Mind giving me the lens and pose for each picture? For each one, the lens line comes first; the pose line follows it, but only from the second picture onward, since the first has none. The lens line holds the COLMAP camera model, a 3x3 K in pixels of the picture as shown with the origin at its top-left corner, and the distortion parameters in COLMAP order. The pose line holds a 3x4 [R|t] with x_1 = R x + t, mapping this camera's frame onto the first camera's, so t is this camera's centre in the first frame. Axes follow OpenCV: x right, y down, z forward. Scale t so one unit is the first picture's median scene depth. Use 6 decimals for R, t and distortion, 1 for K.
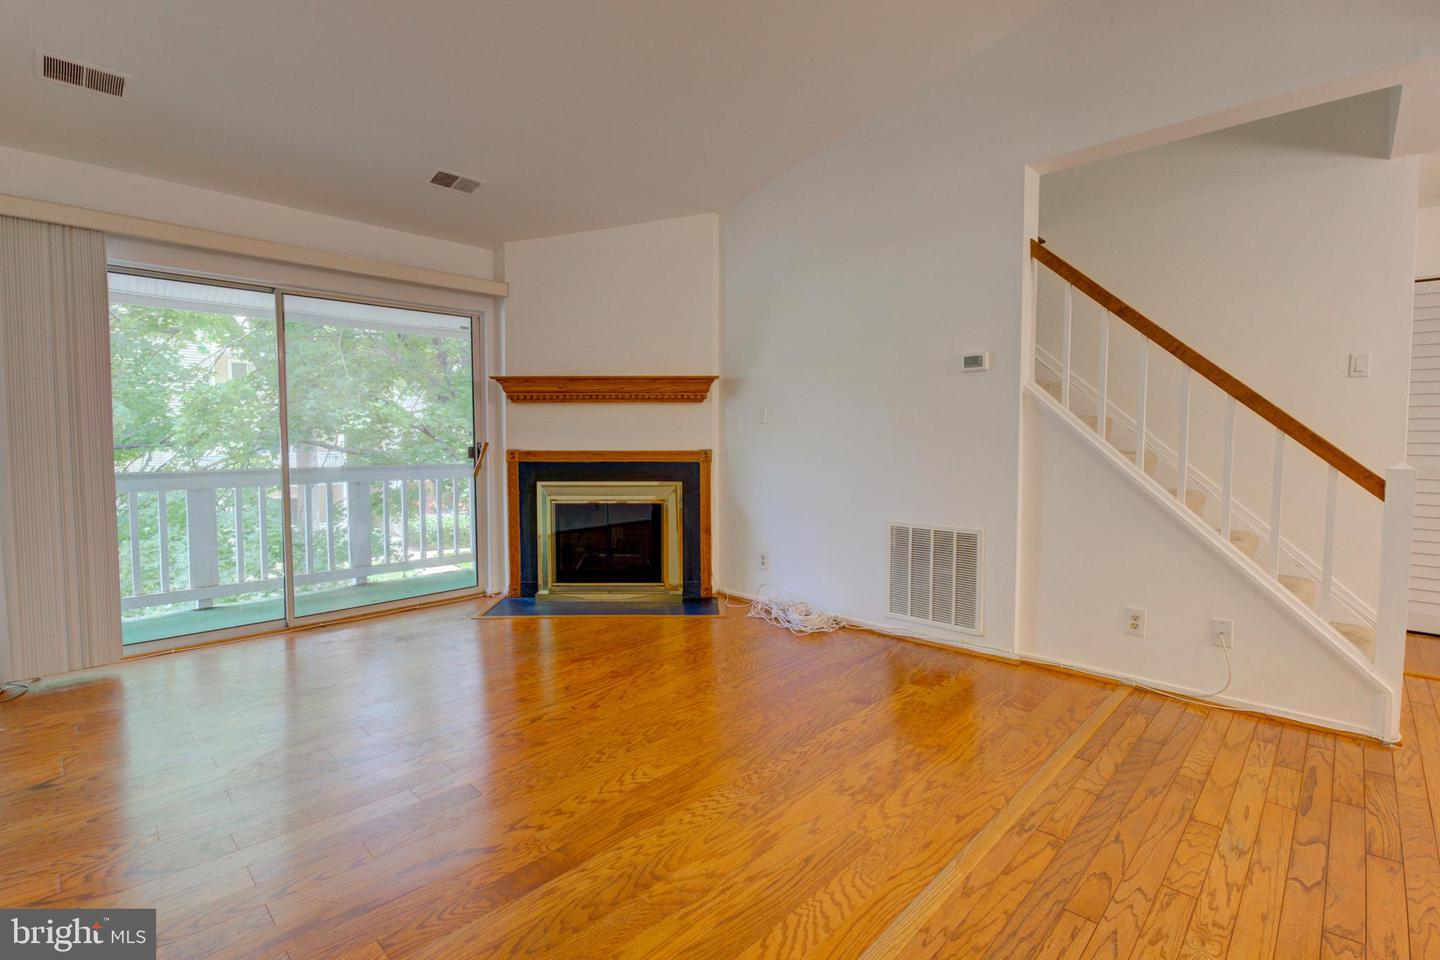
lens RADIAL K [[658.9, 0, 713.1], [0, 658.9, 459.8], [0, 0, 1]] dist [-0.000075, -0.000775]
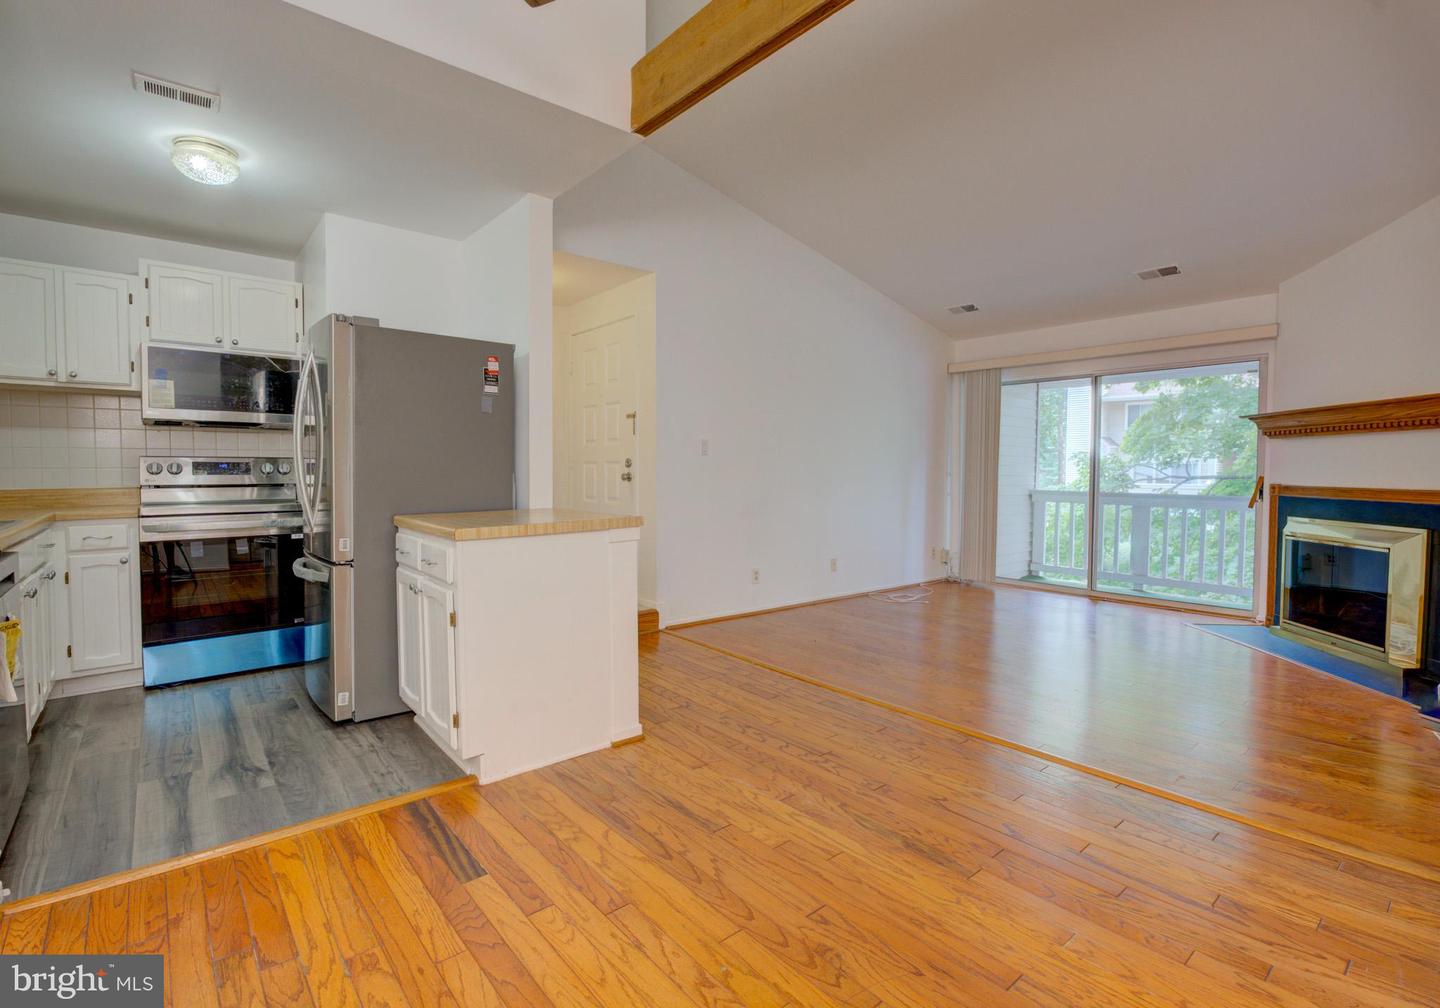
lens RADIAL K [[671.5, 0, 703.0], [0, 671.5, 495.8], [0, 0, 1]] dist [-0.003693, -0.000452]
pose [[-0.104849, 0.039187, -0.993716, 1.430022], [-0.033582, 0.998514, 0.042920, -0.015736], [0.993921, 0.037871, -0.103377, 0.390315]]
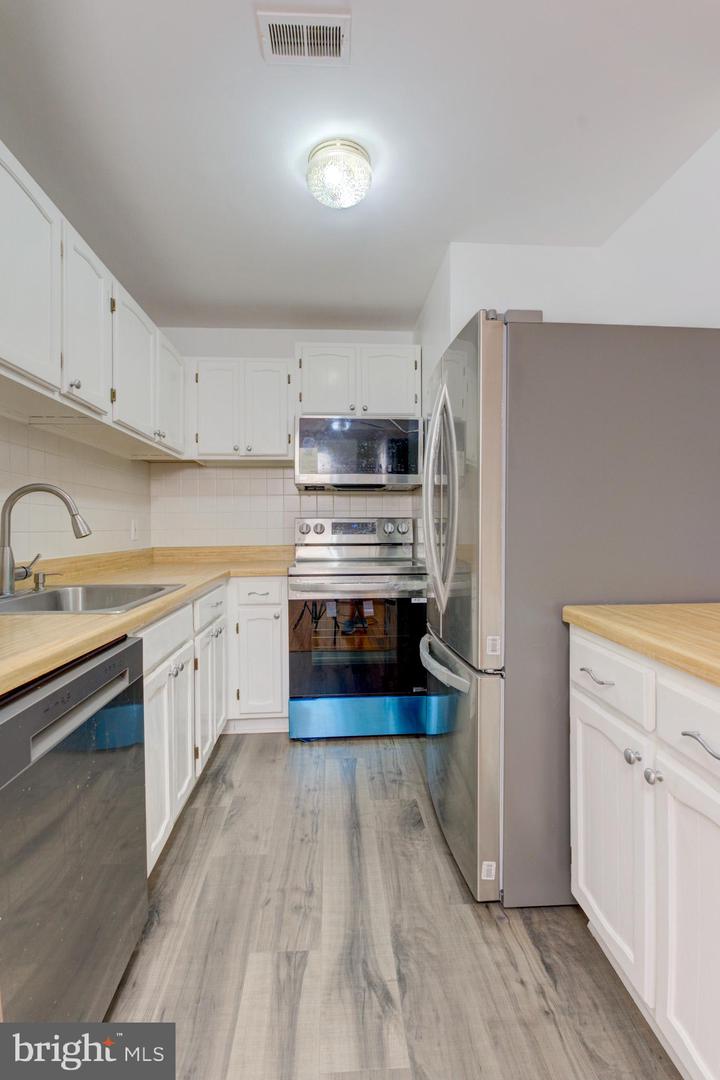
lens RADIAL K [[494.2, 0, 354.1], [0, 494.2, 521.8], [0, 0, 1]] dist [-0.000075, -0.000775]
pose [[-0.670624, 0.004138, -0.741786, 0.935644], [-0.015394, 0.999691, 0.019493, -0.015231], [0.741637, 0.024492, -0.670354, -0.035549]]
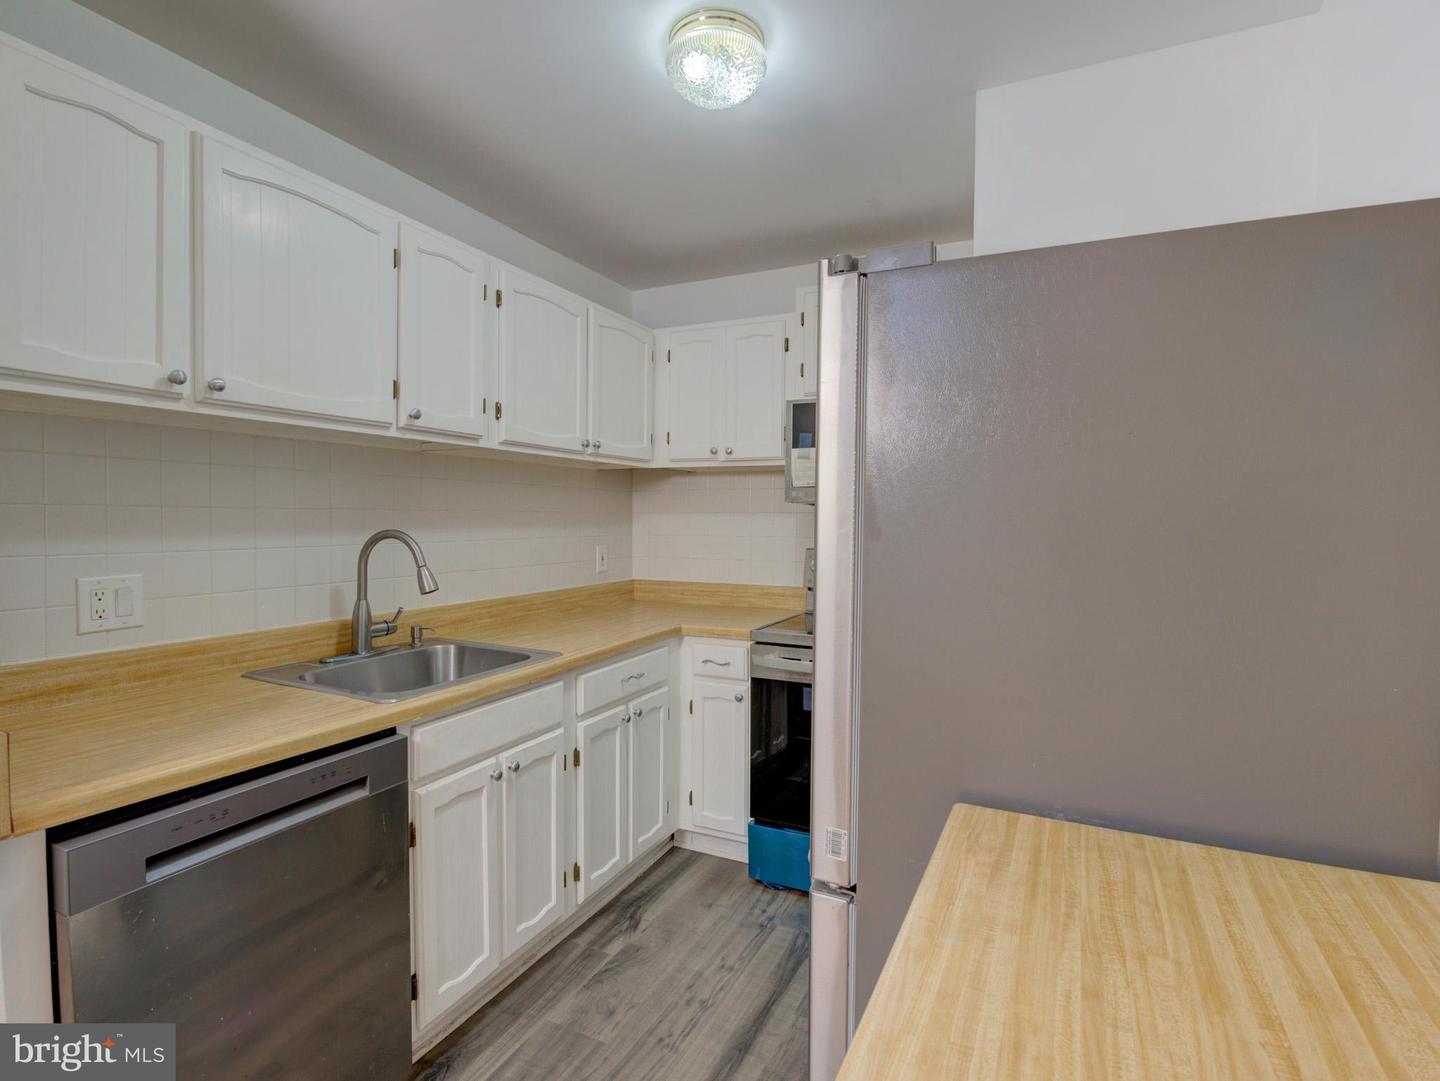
lens RADIAL K [[717.3, 0, 715.4], [0, 717.3, 524.6], [0, 0, 1]] dist [0.001638, 0.000399]
pose [[-0.948728, 0.003251, -0.316077, 0.654534], [-0.013771, 0.998573, 0.051607, -0.095281], [0.315794, 0.053314, -0.947329, 0.110392]]
